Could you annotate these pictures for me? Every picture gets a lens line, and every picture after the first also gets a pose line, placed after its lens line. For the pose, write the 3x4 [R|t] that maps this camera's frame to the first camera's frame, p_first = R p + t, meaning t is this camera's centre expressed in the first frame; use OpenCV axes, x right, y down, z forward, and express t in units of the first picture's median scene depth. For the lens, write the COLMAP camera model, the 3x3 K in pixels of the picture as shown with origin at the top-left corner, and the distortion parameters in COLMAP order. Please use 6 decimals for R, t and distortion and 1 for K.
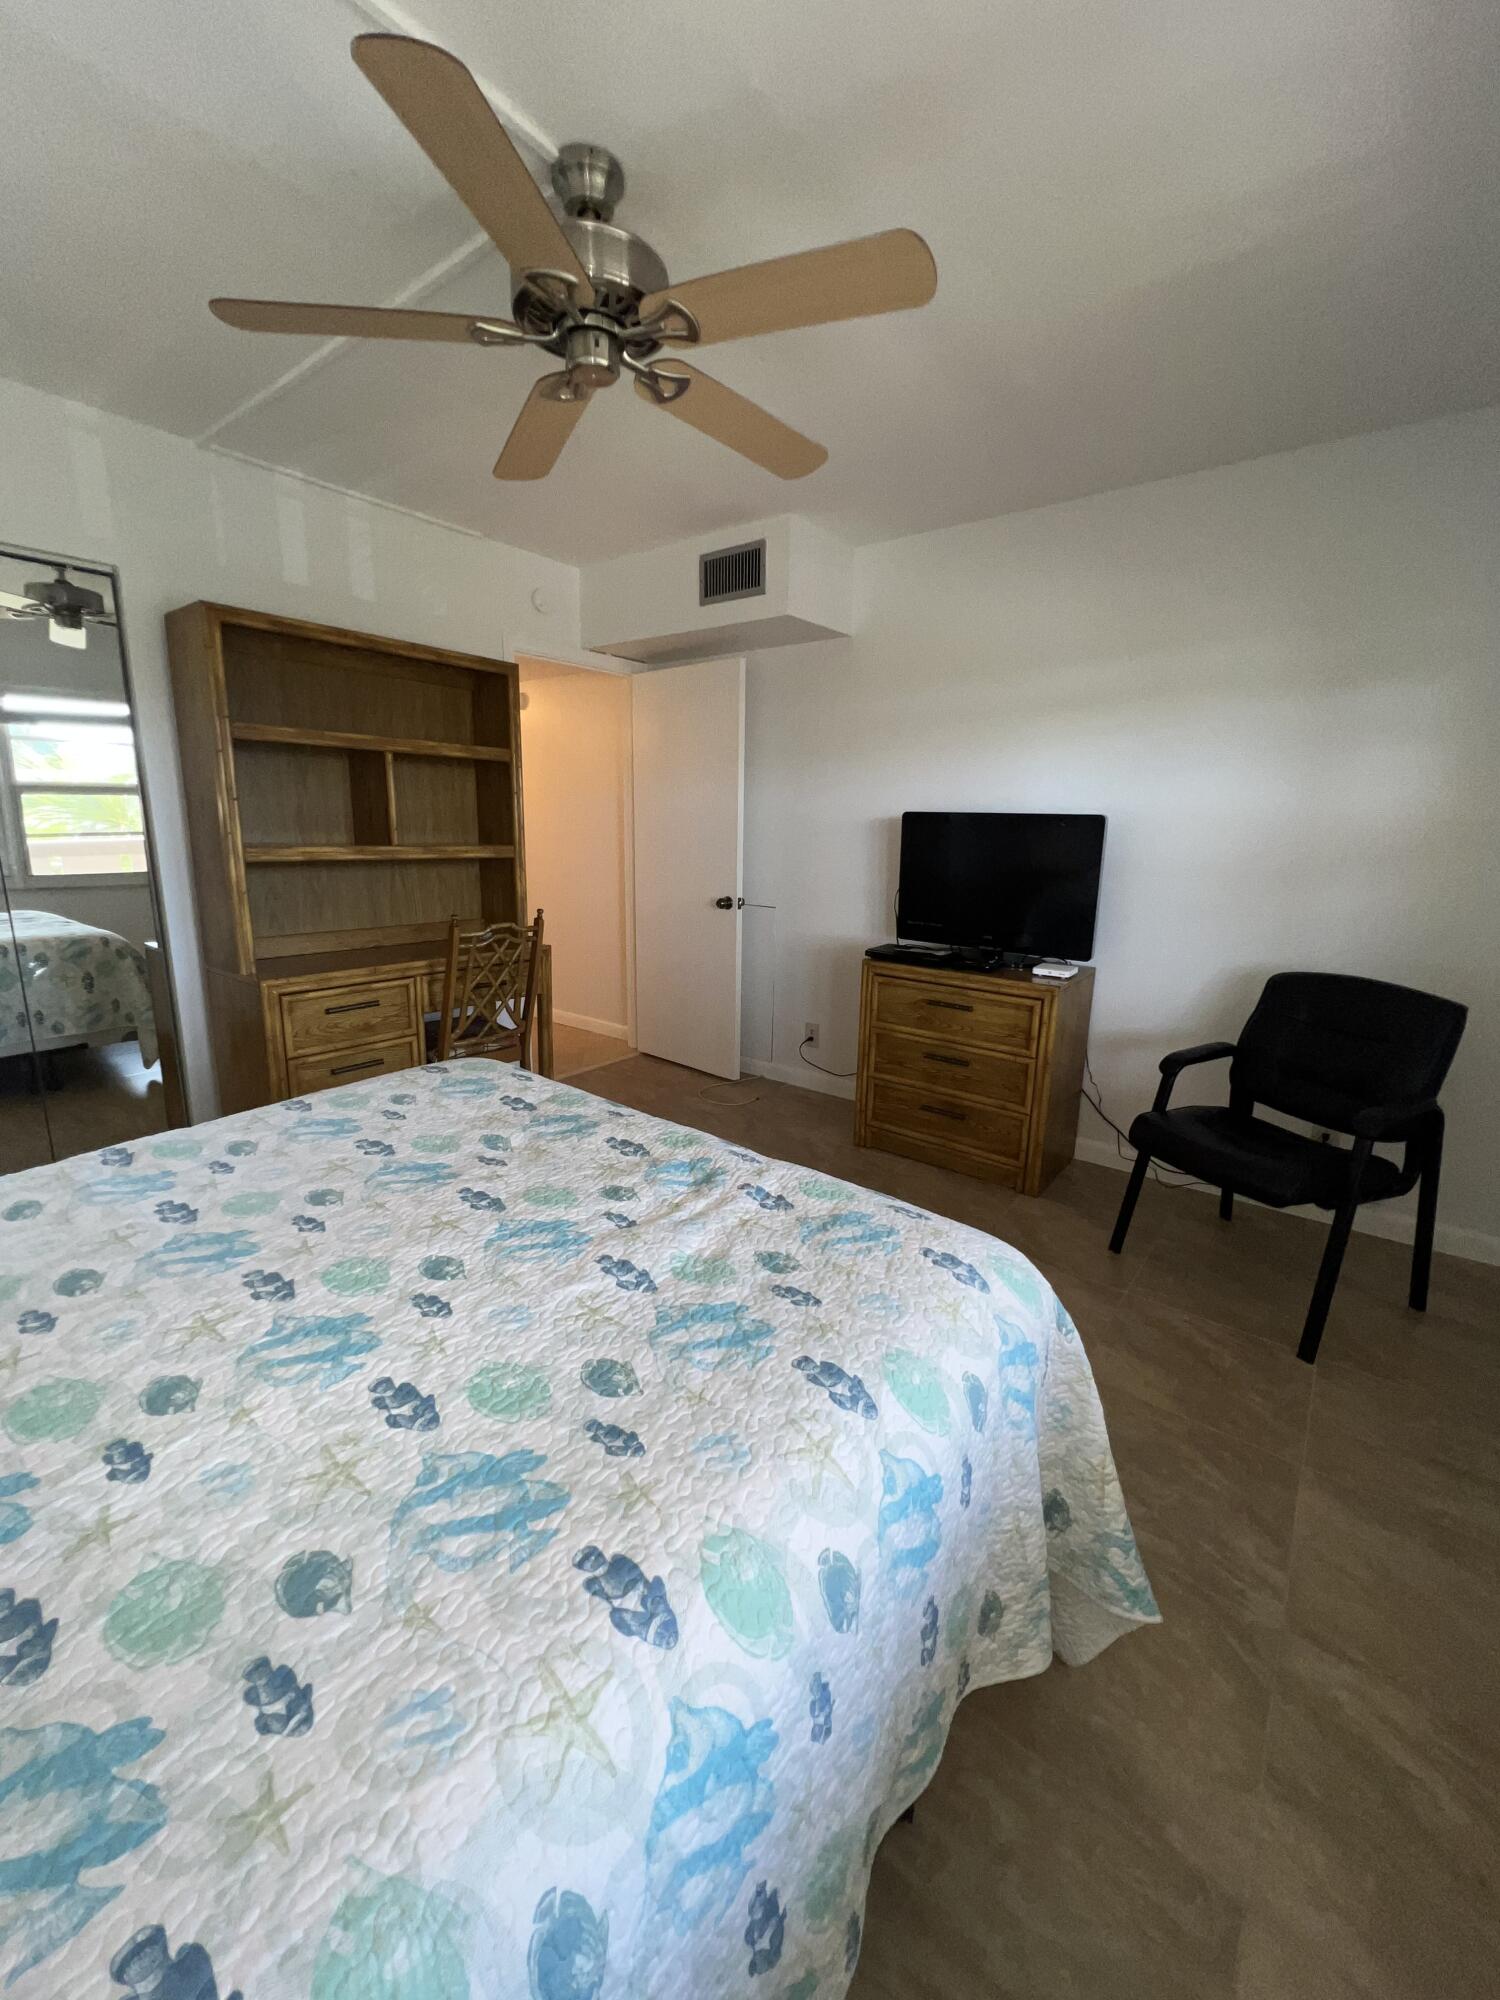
lens RADIAL K [[806.2, 0, 750.0], [0, 806.2, 1000.0], [0, 0, 1]] dist [-0.000385, -0.000013]
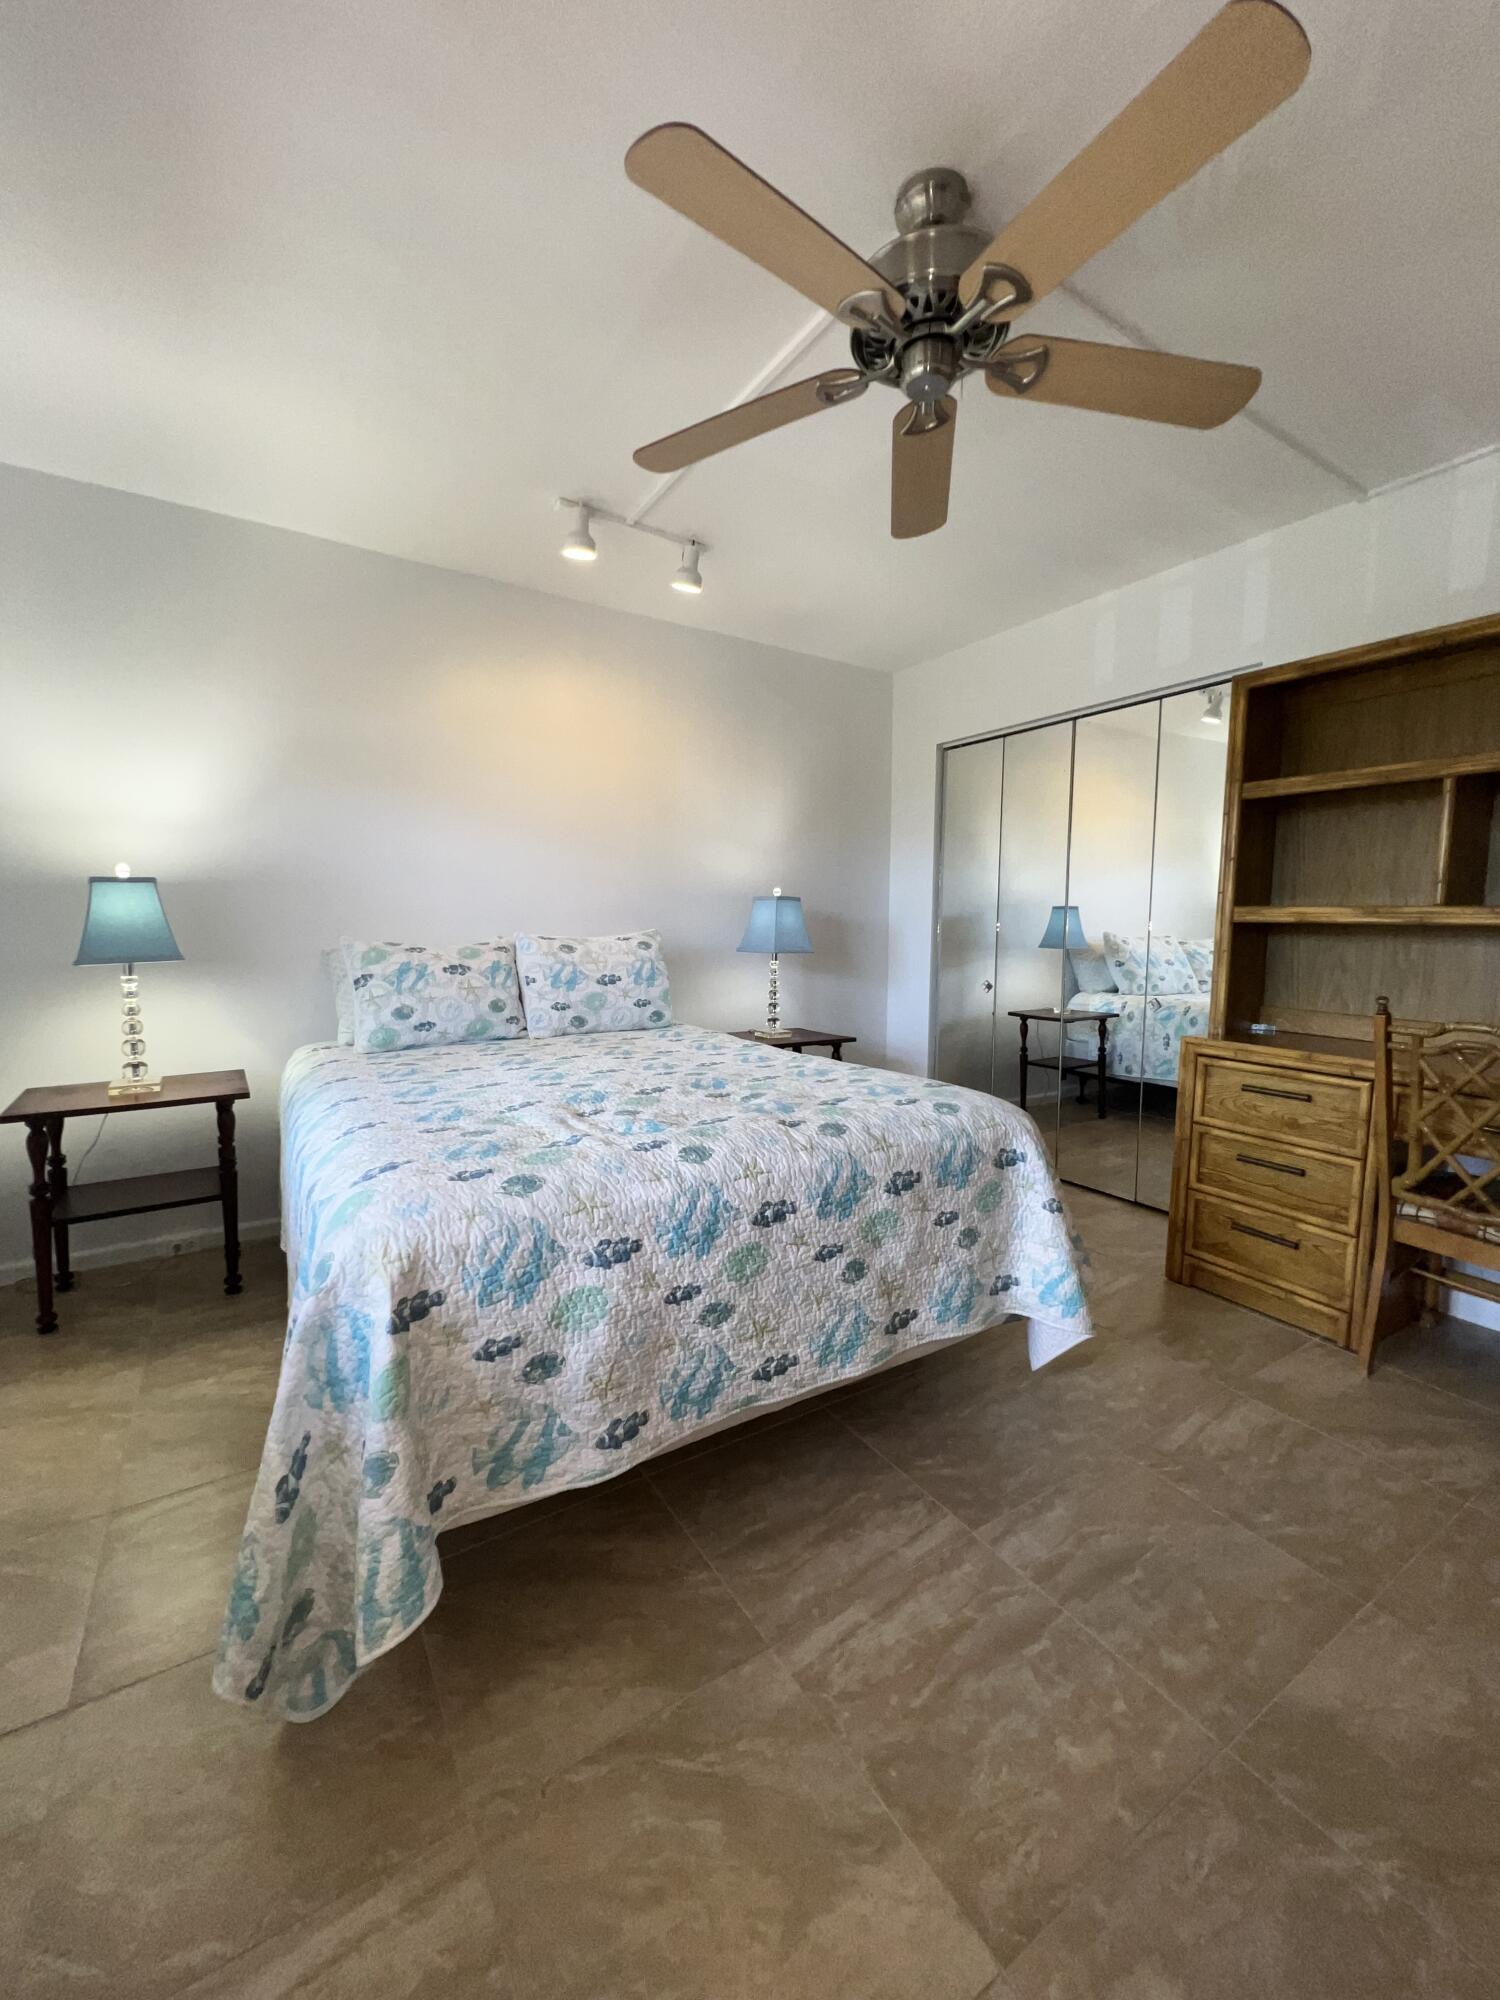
lens RADIAL K [[806.2, 0, 750.0], [0, 806.2, 1000.0], [0, 0, 1]] dist [-0.000385, -0.000013]
pose [[-0.332136, 0.059781, -0.941335, 0.508934], [-0.221992, 0.965002, 0.139611, -0.085463], [0.916736, 0.255338, -0.307241, 0.780507]]
